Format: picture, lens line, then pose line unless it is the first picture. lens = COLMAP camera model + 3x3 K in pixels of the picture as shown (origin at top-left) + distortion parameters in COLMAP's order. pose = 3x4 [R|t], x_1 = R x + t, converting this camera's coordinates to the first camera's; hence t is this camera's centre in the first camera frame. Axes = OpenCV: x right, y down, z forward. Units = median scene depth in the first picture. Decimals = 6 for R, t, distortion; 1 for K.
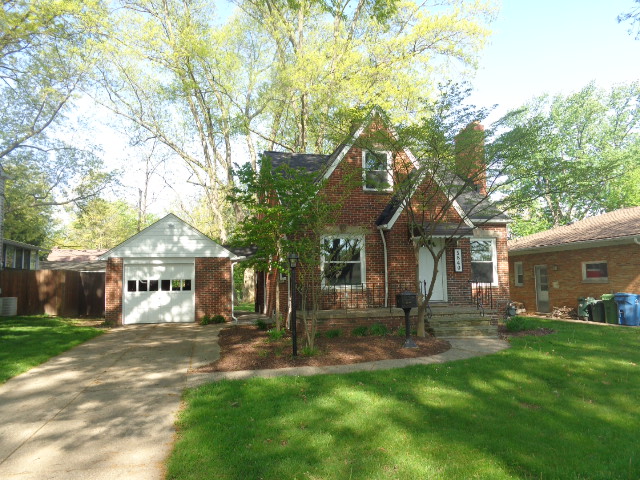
lens RADIAL K [[482.1, 0, 320.0], [0, 482.1, 240.0], [0, 0, 1]] dist [0.000382, 0.001286]
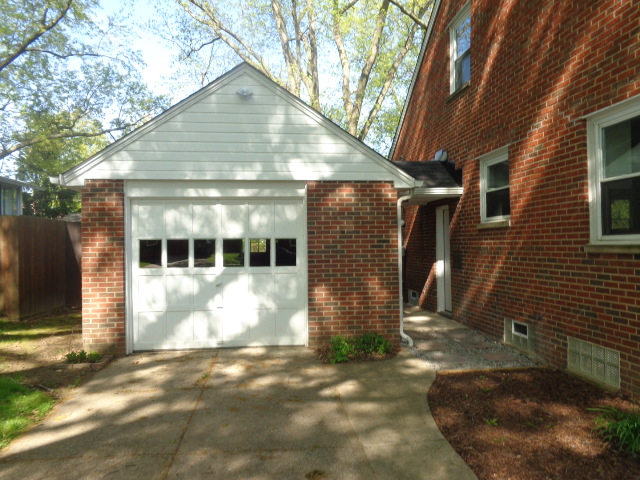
lens RADIAL K [[480.6, 0, 320.0], [0, 480.6, 240.0], [0, 0, 1]] dist [0.001766, 0.002149]
pose [[0.993239, 0.015091, -0.115106, -0.211233], [-0.006018, 0.996875, 0.078762, 0.054661], [0.115935, -0.077536, 0.990226, 0.642778]]
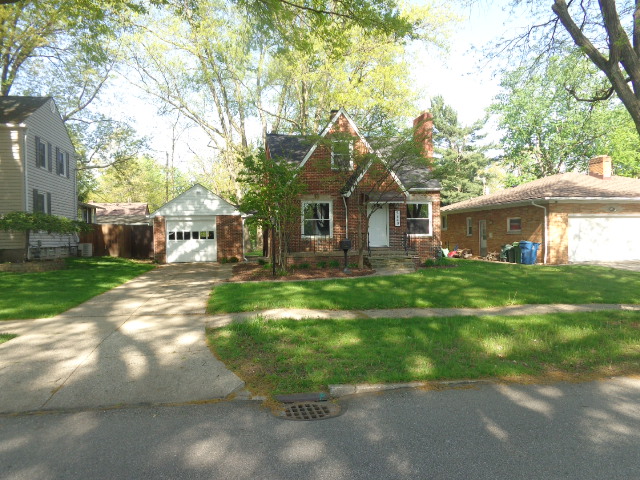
lens RADIAL K [[480.6, 0, 320.0], [0, 480.6, 240.0], [0, 0, 1]] dist [0.001766, 0.002149]
pose [[0.999184, 0.000847, -0.040375, 0.096063], [0.003277, 0.994781, 0.101980, -0.033384], [0.040251, -0.102029, 0.993967, -0.369642]]
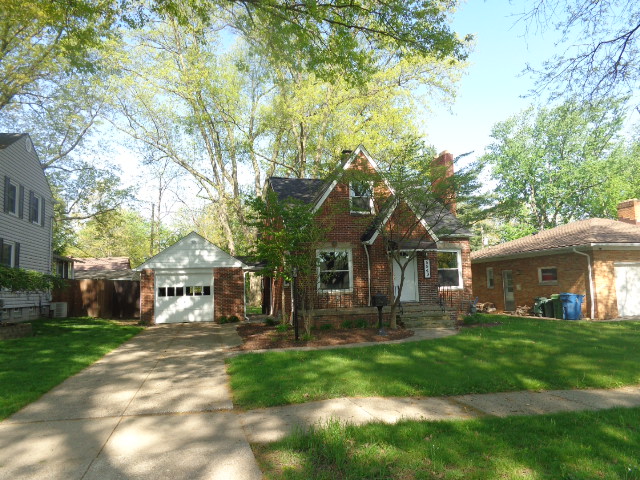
lens RADIAL K [[480.6, 0, 320.0], [0, 480.6, 240.0], [0, 0, 1]] dist [0.001766, 0.002149]
pose [[0.999930, -0.011710, -0.001911, 0.011026], [0.011692, 0.999888, -0.009319, -0.019315], [0.002020, 0.009296, 0.999955, -0.205375]]
